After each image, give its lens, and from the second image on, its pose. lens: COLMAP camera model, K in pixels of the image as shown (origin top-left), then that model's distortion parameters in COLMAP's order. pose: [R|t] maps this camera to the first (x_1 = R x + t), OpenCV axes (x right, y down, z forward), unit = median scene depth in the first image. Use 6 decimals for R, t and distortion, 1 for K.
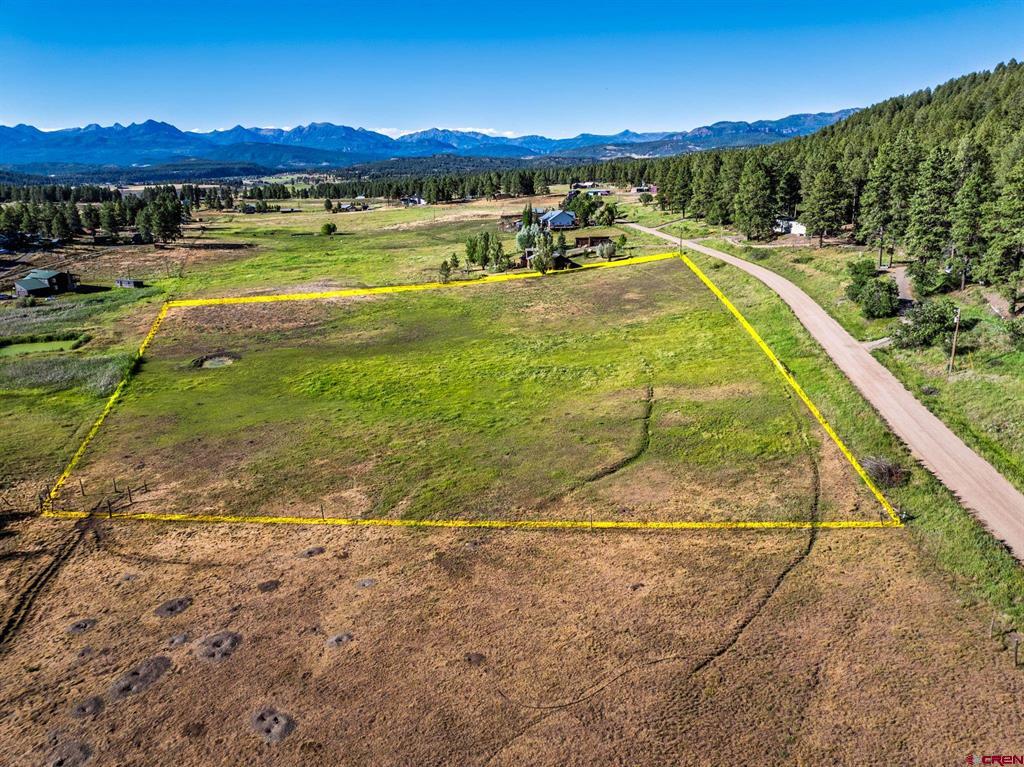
lens RADIAL K [[719.5, 0, 512.0], [0, 719.5, 383.5], [0, 0, 1]] dist [-0.039038, 0.005377]
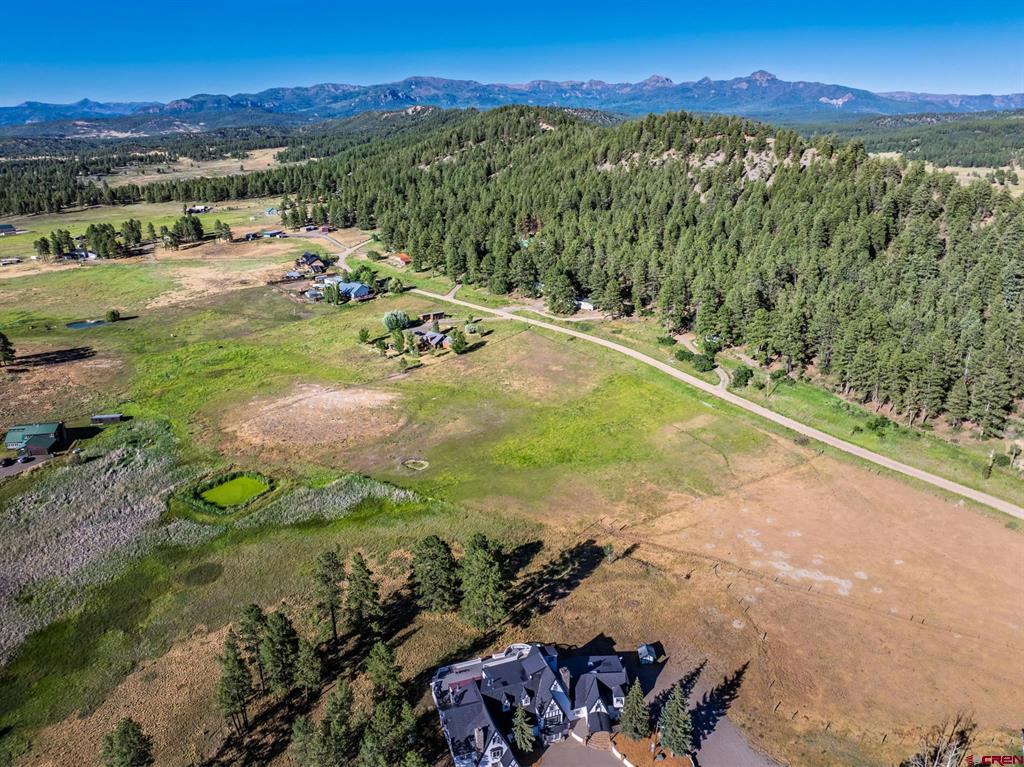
lens RADIAL K [[723.8, 0, 512.6], [0, 723.8, 379.1], [0, 0, 1]] dist [-0.057404, 0.033246]
pose [[0.785998, -0.190760, 0.588062, -0.745418], [0.172601, 0.981093, 0.087557, -0.207141], [-0.593646, 0.032680, 0.804062, -0.280279]]
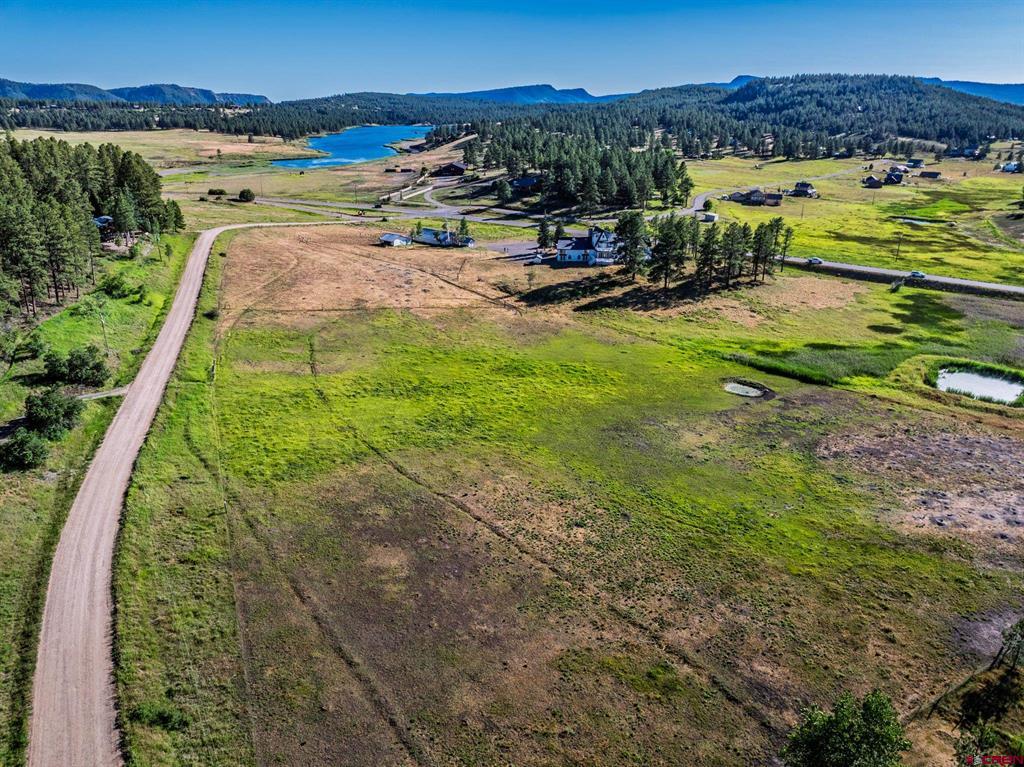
lens RADIAL K [[720.5, 0, 512.0], [0, 720.5, 383.5], [0, 0, 1]] dist [-0.034976, -0.004374]
pose [[-0.879427, 0.183249, -0.439350, 0.220903], [-0.127064, 0.799090, 0.587631, -0.393078], [0.458762, 0.572604, -0.679457, 1.001016]]
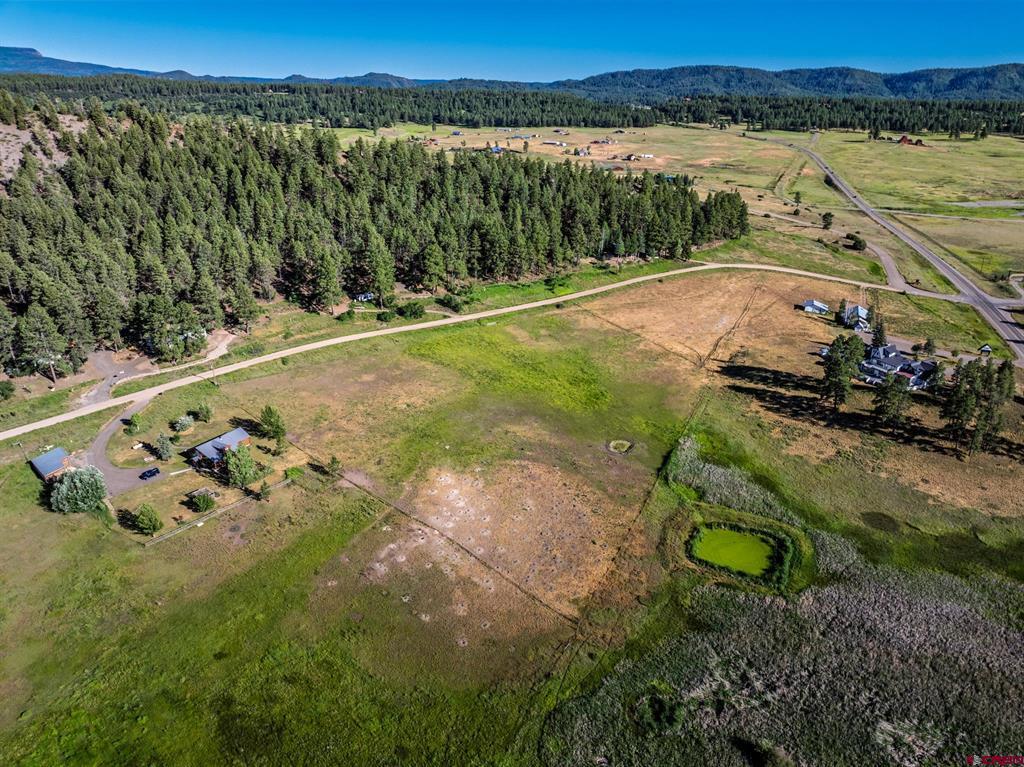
lens RADIAL K [[719.5, 0, 512.0], [0, 719.5, 383.5], [0, 0, 1]] dist [-0.039038, 0.005377]
pose [[-0.705478, -0.259955, 0.659336, -0.792994], [0.212768, 0.809710, 0.546900, -0.664483], [-0.676040, 0.526112, -0.515922, 1.211456]]
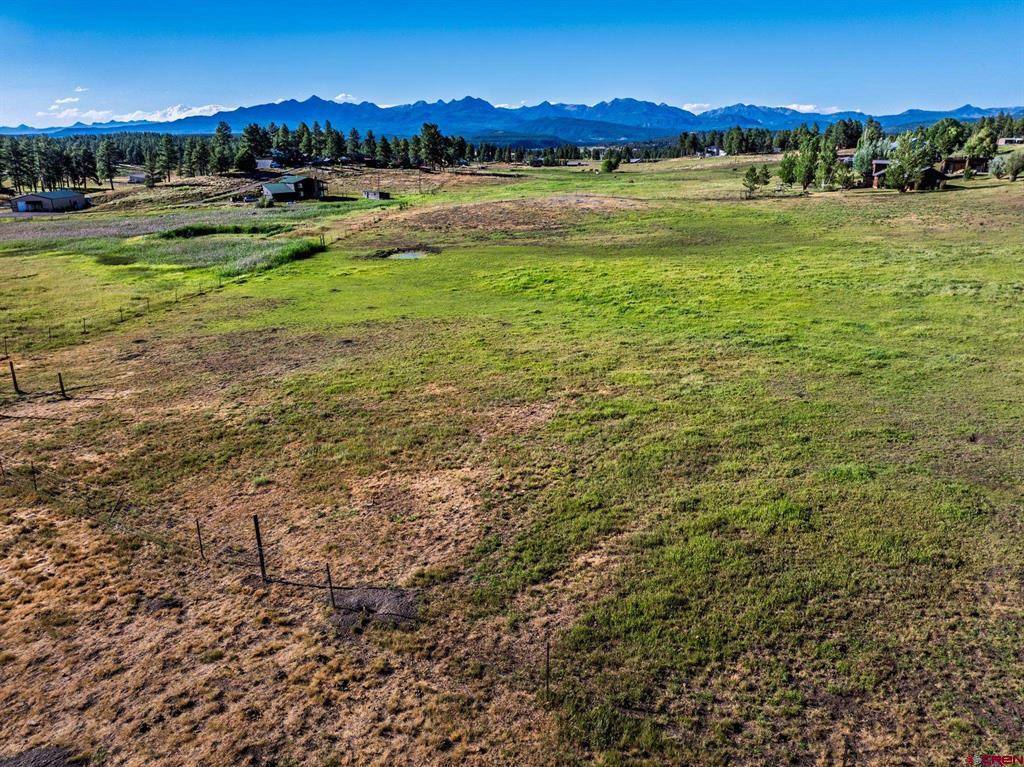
lens RADIAL K [[723.8, 0, 512.6], [0, 723.8, 379.1], [0, 0, 1]] dist [-0.057404, 0.033246]
pose [[0.924848, 0.122767, -0.359978, -0.030582], [-0.114490, 0.992436, 0.044314, 0.030784], [0.362695, 0.000230, 0.931908, 0.244225]]
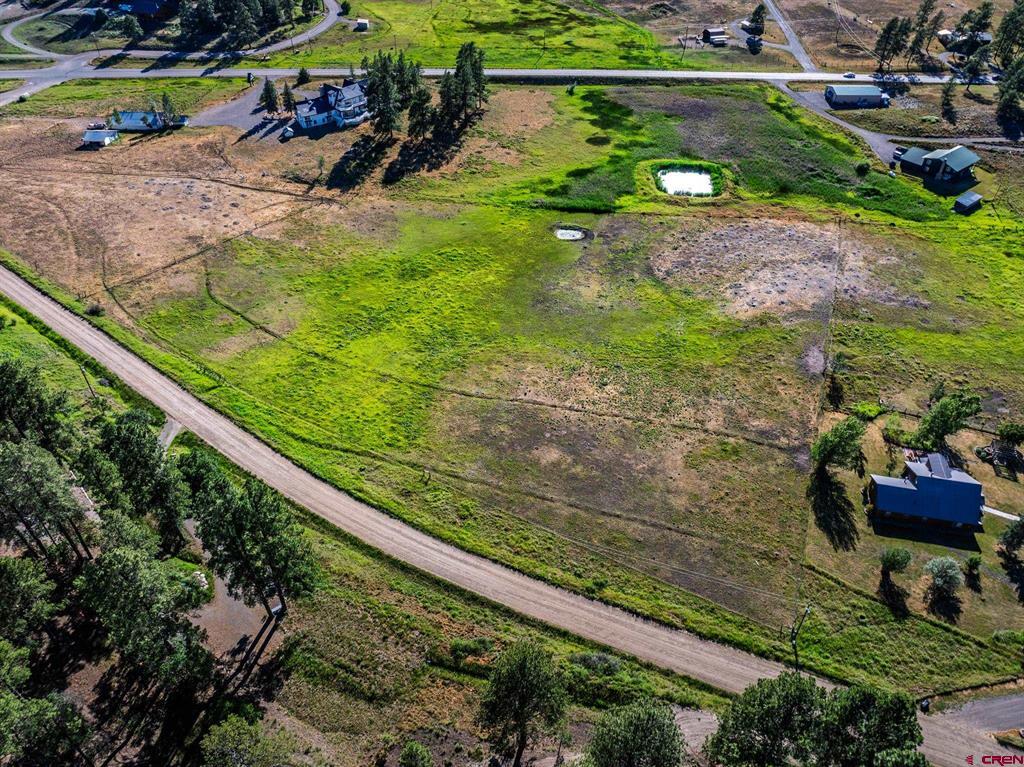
lens RADIAL K [[719.5, 0, 512.0], [0, 719.5, 383.5], [0, 0, 1]] dist [-0.039038, 0.005377]
pose [[-0.430568, 0.597565, -0.676407, 0.503321], [-0.252051, 0.640008, 0.725851, -0.546413], [0.866649, 0.483018, -0.124951, 0.788503]]
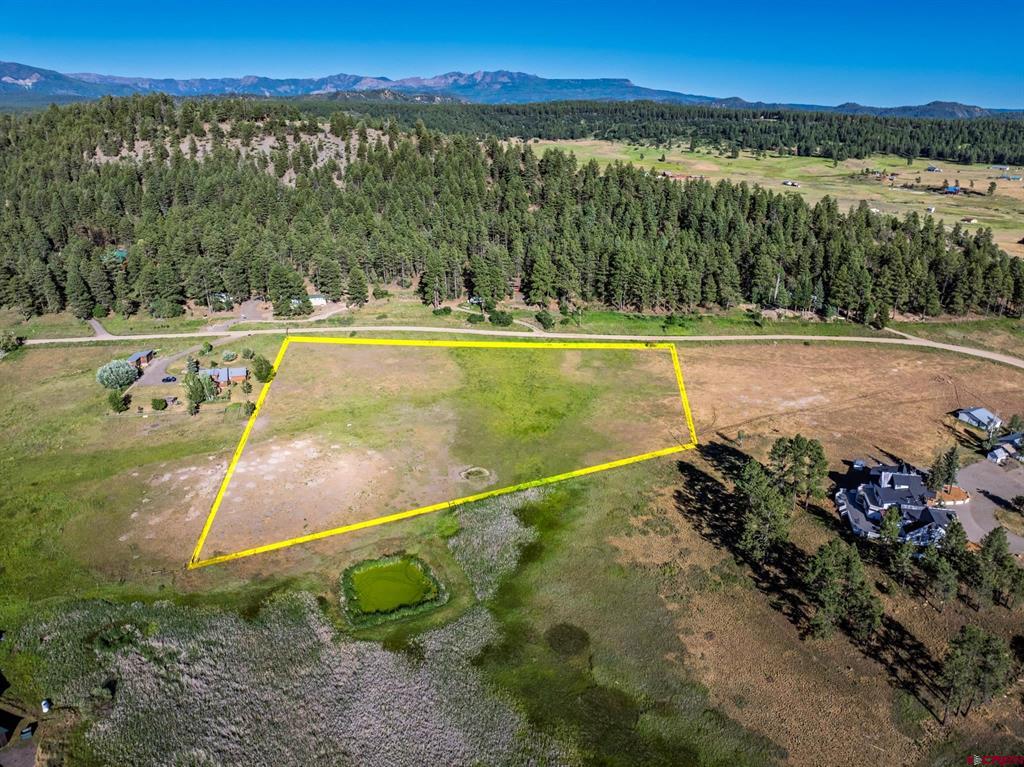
lens RADIAL K [[723.8, 0, 512.6], [0, 723.8, 379.1], [0, 0, 1]] dist [-0.057404, 0.033246]
pose [[-0.076773, -0.332780, 0.939874, -1.139957], [0.289256, 0.894681, 0.340406, -0.448036], [-0.954168, 0.297998, 0.027571, 0.529760]]
